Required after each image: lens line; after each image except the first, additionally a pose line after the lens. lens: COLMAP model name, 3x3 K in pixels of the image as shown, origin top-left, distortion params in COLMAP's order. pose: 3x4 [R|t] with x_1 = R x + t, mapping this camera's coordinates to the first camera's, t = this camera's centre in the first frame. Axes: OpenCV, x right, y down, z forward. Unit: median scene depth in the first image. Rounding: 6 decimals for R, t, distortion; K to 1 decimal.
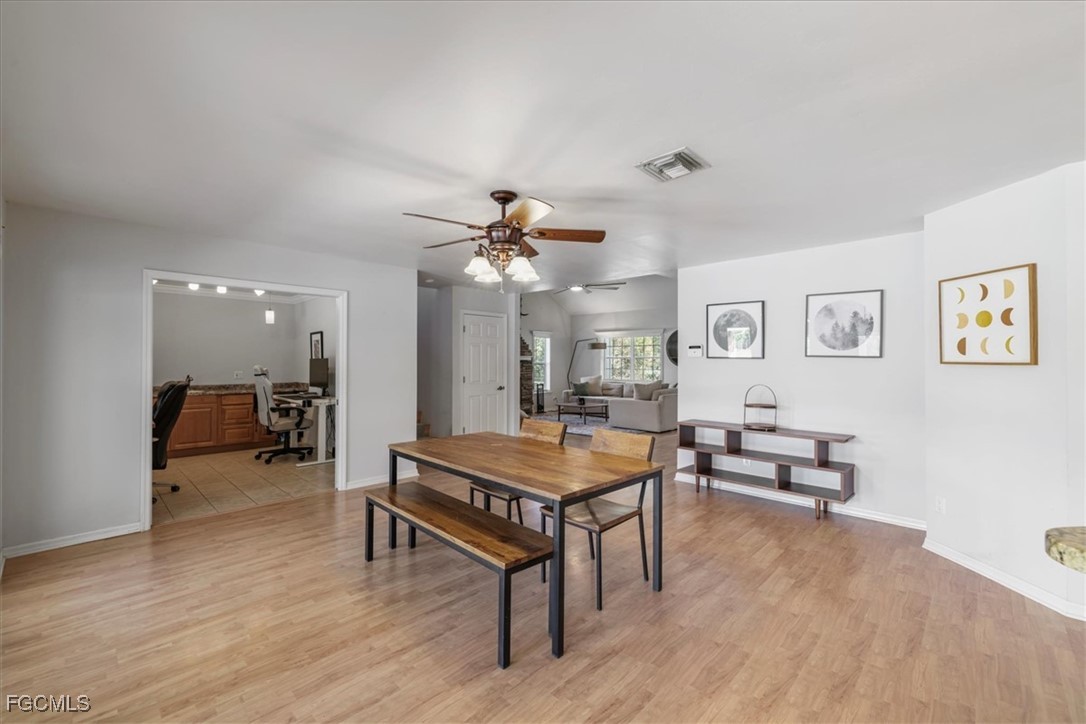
lens RADIAL K [[458.4, 0, 544.7], [0, 458.4, 359.0], [0, 0, 1]] dist [0.004495, 0.000447]
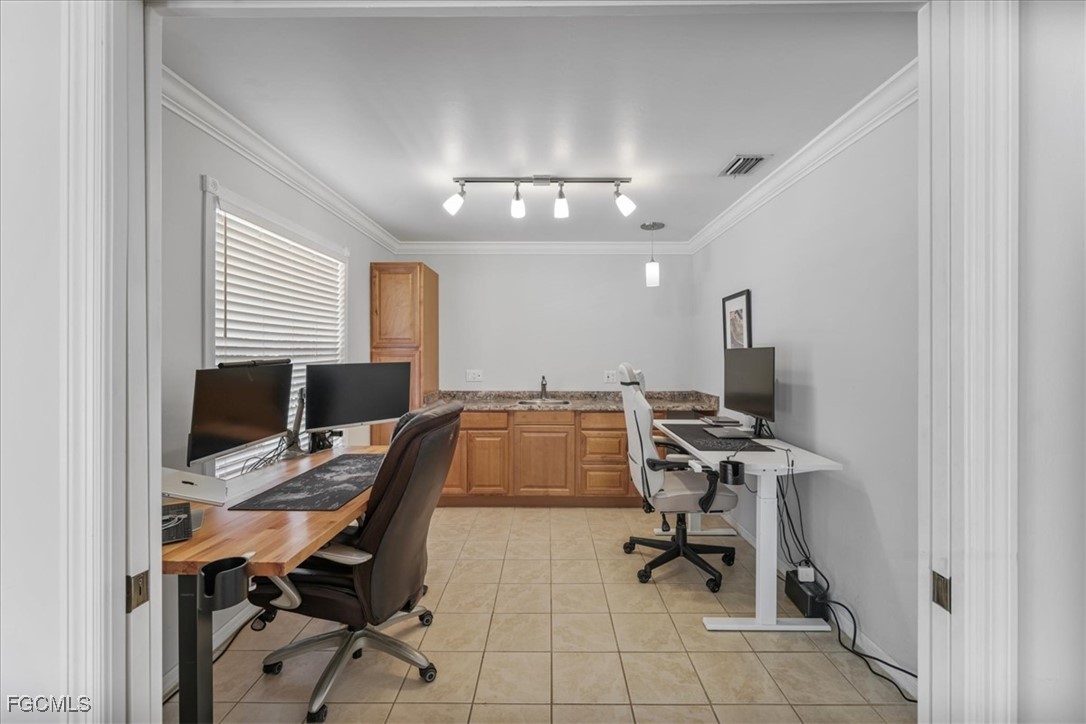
lens RADIAL K [[458.4, 0, 548.4], [0, 458.4, 356.3], [0, 0, 1]] dist [0.004495, 0.000447]
pose [[0.701958, 0.001542, -0.712217, -0.308459], [0.005167, 0.999960, 0.007258, 0.002321], [0.712200, -0.008774, 0.701922, 0.549325]]
